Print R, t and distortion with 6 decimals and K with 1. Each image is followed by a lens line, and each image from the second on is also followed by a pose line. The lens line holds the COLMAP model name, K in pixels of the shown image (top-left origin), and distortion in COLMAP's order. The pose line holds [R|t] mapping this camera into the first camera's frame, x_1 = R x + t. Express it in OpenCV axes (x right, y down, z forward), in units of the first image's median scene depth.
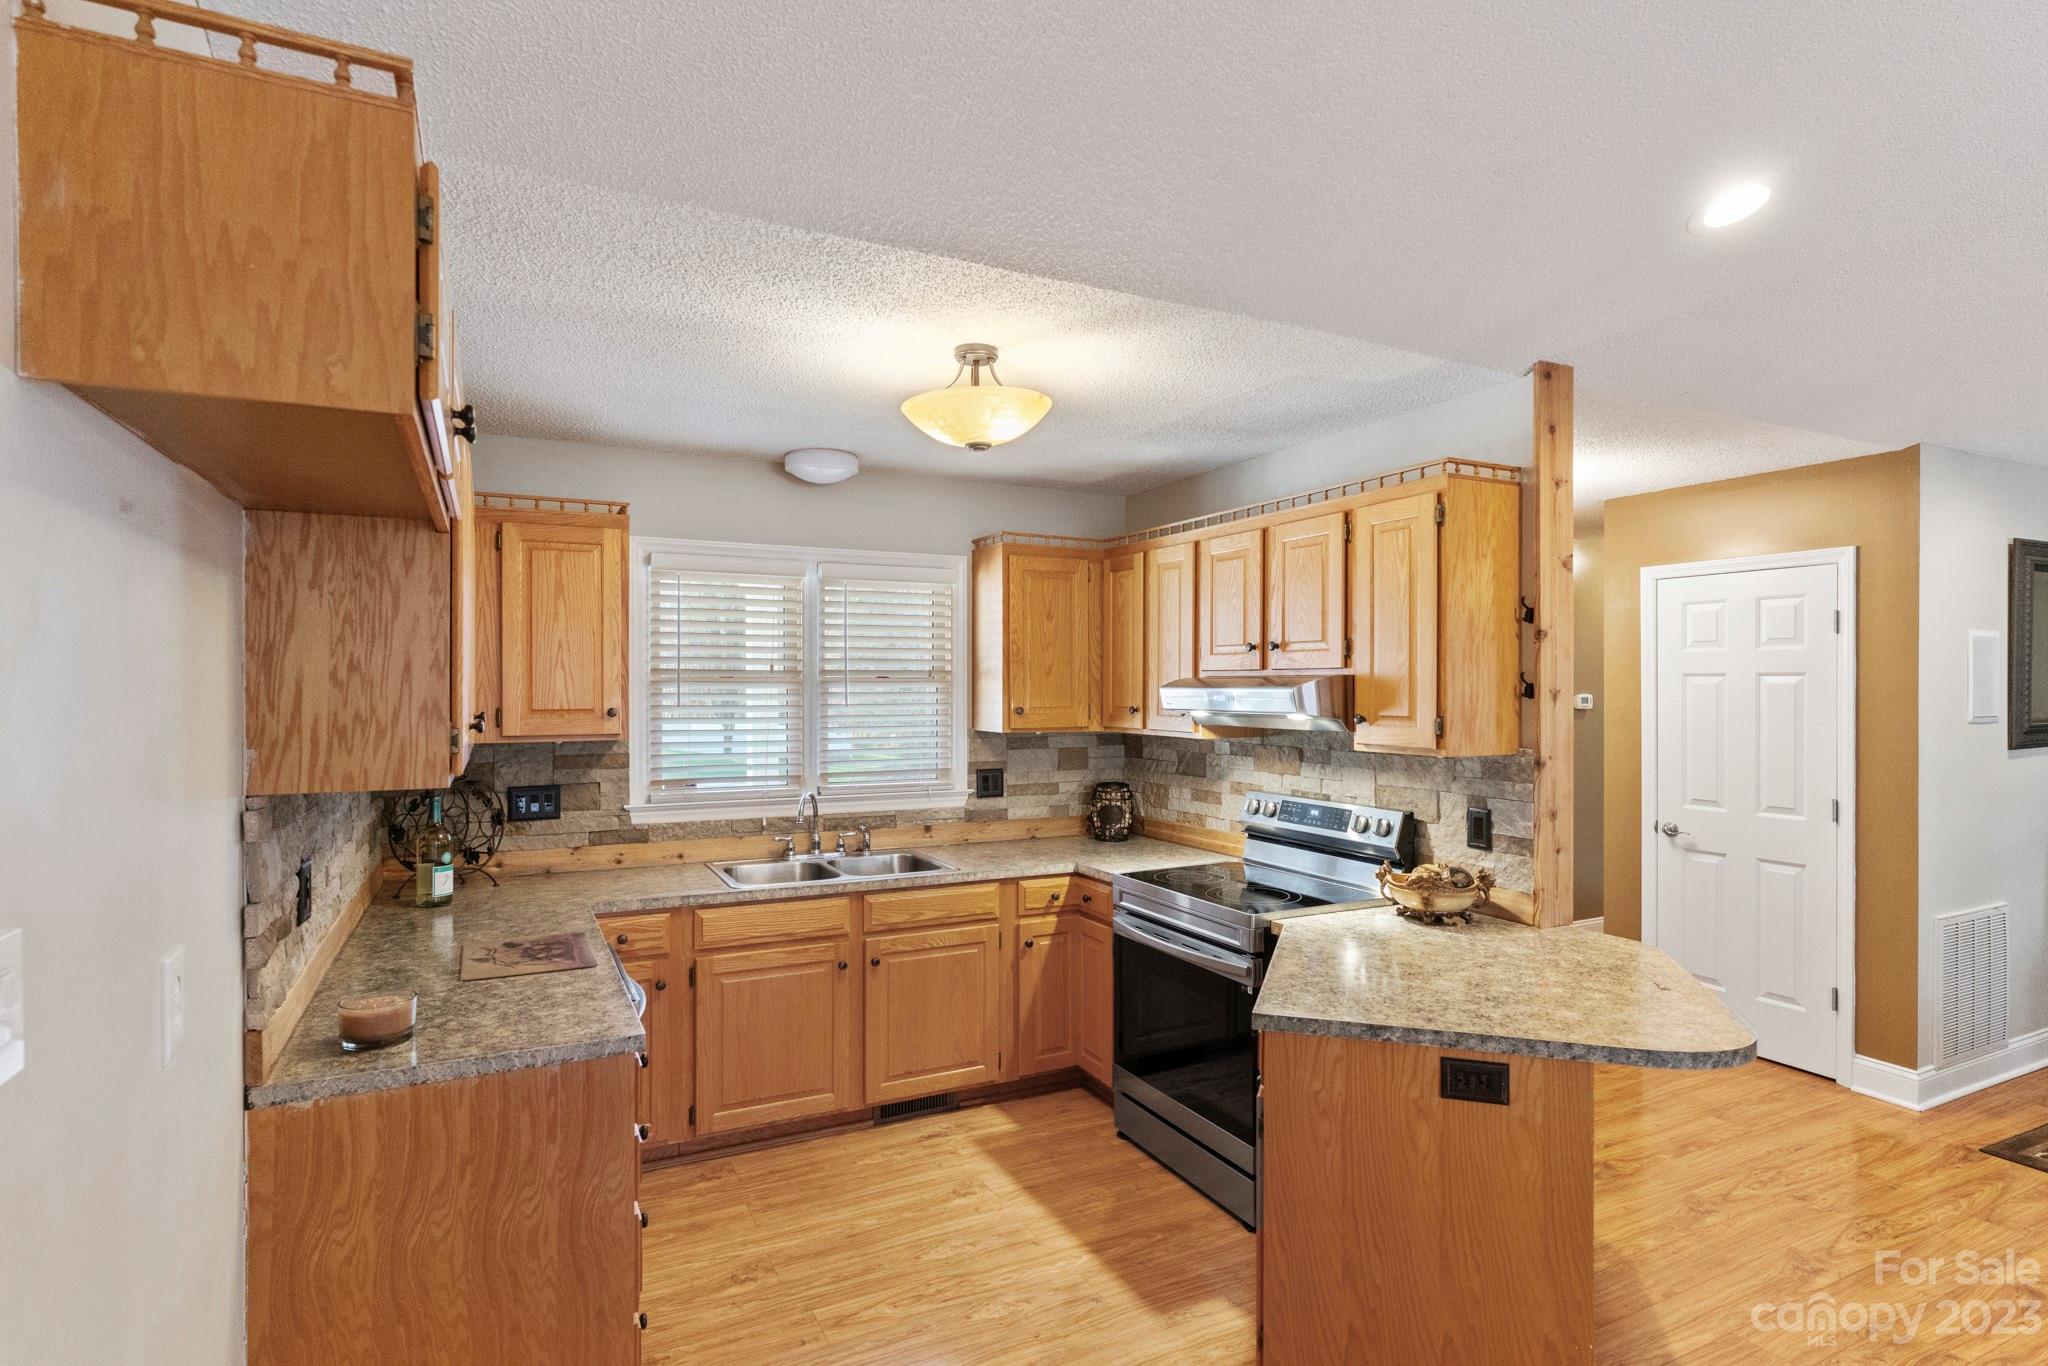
lens RADIAL K [[1037.0, 0, 1019.8], [0, 1037.0, 685.6], [0, 0, 1]] dist [-0.013502, 0.008876]
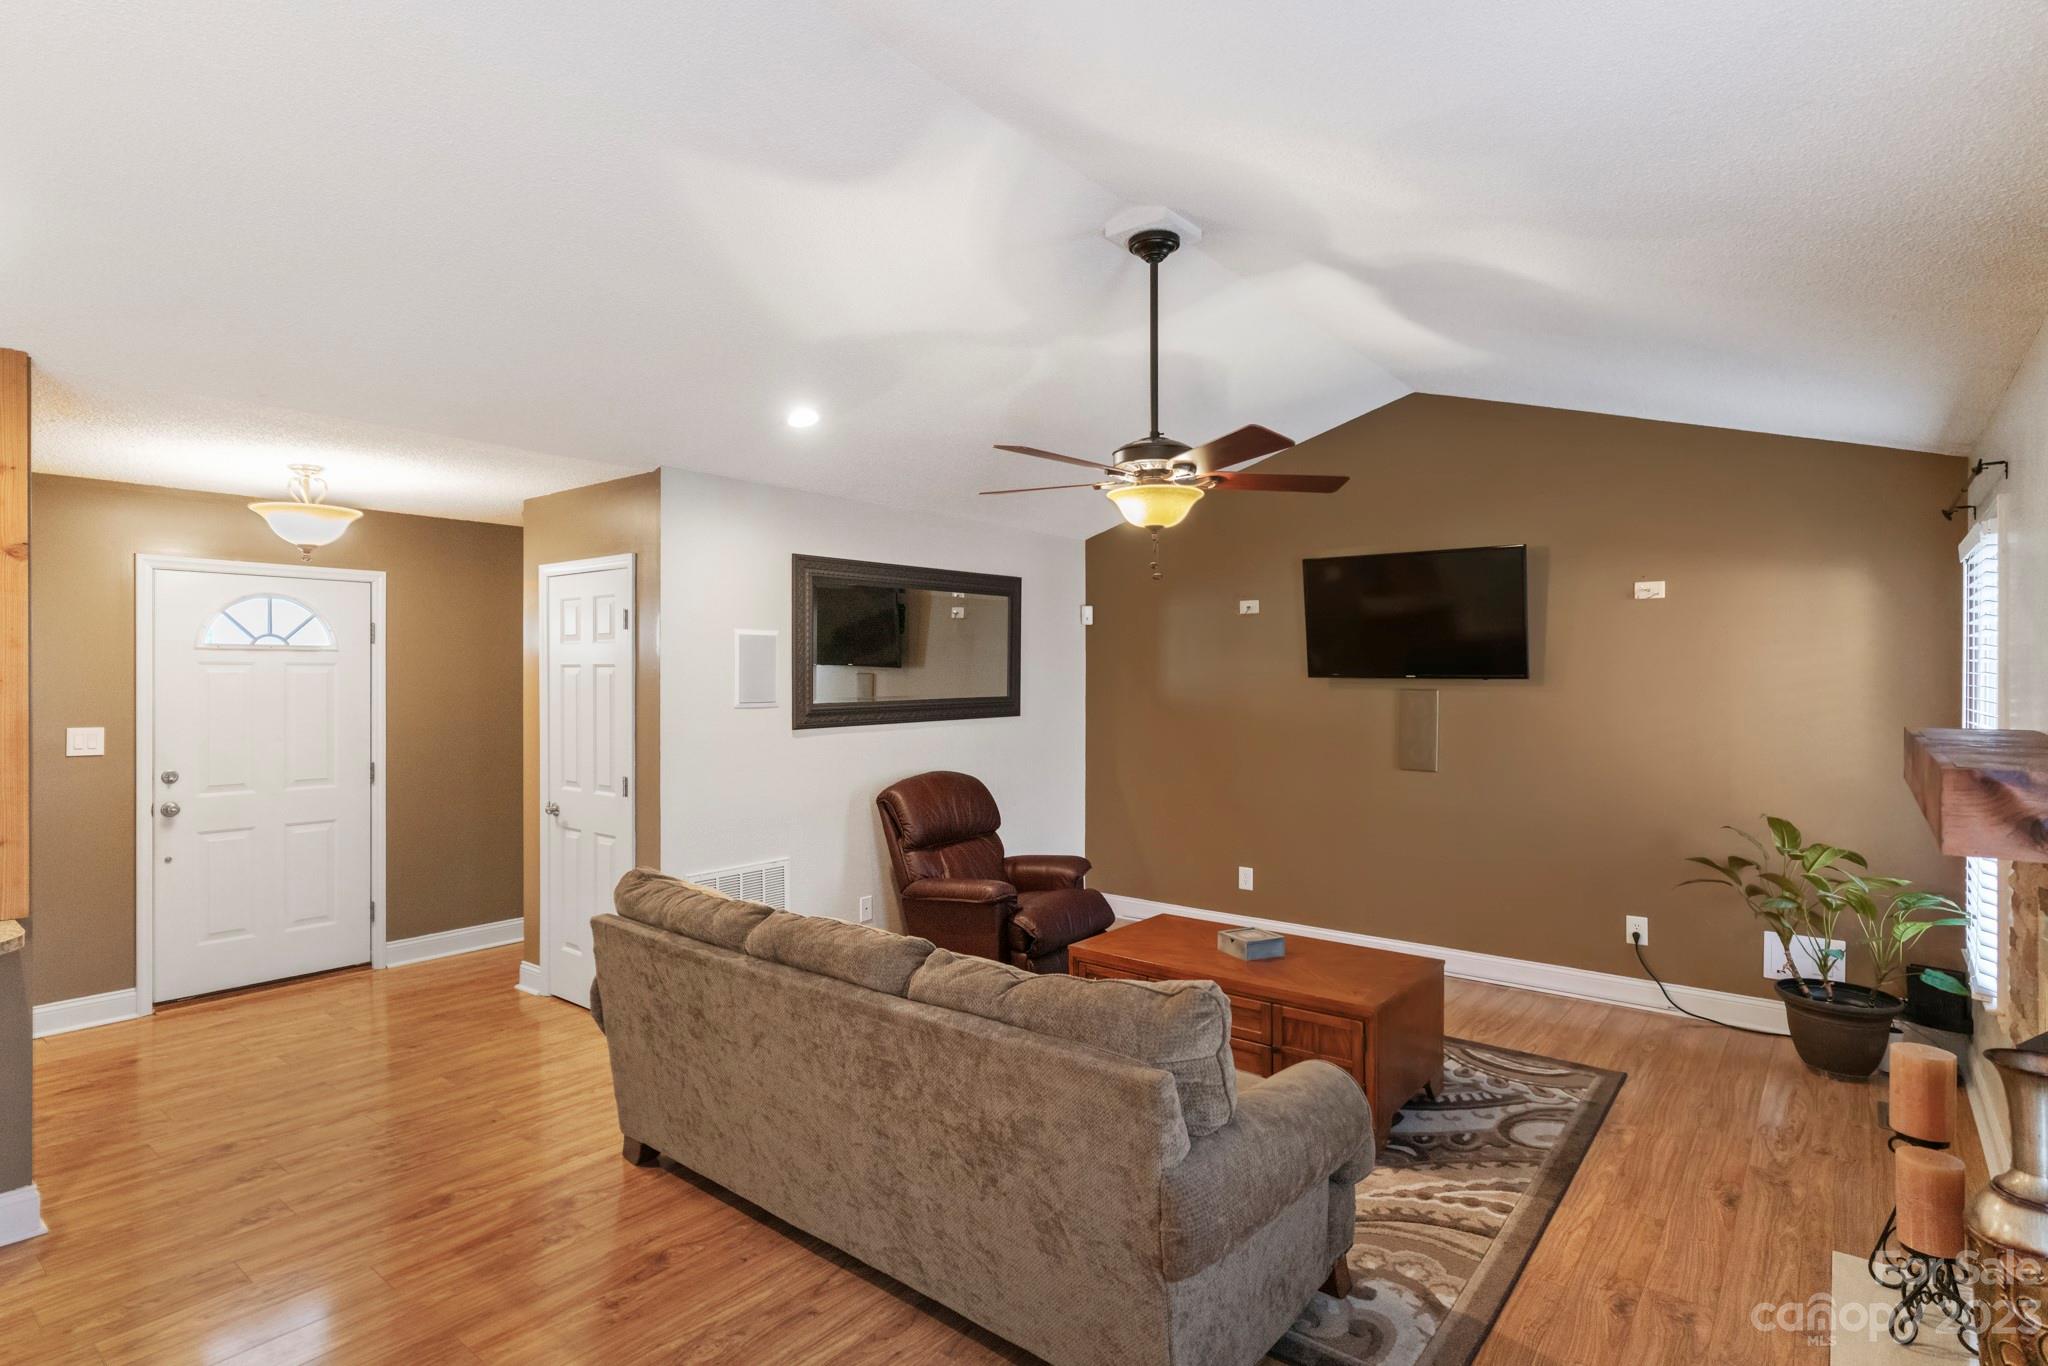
lens RADIAL K [[1038.8, 0, 1020.2], [0, 1038.8, 679.5], [0, 0, 1]] dist [-0.012032, 0.009226]
pose [[0.909294, 0.000142, 0.416155, 0.883260], [-0.001985, 0.999990, 0.003996, -0.001864], [-0.416150, -0.004460, 0.909285, -0.260695]]
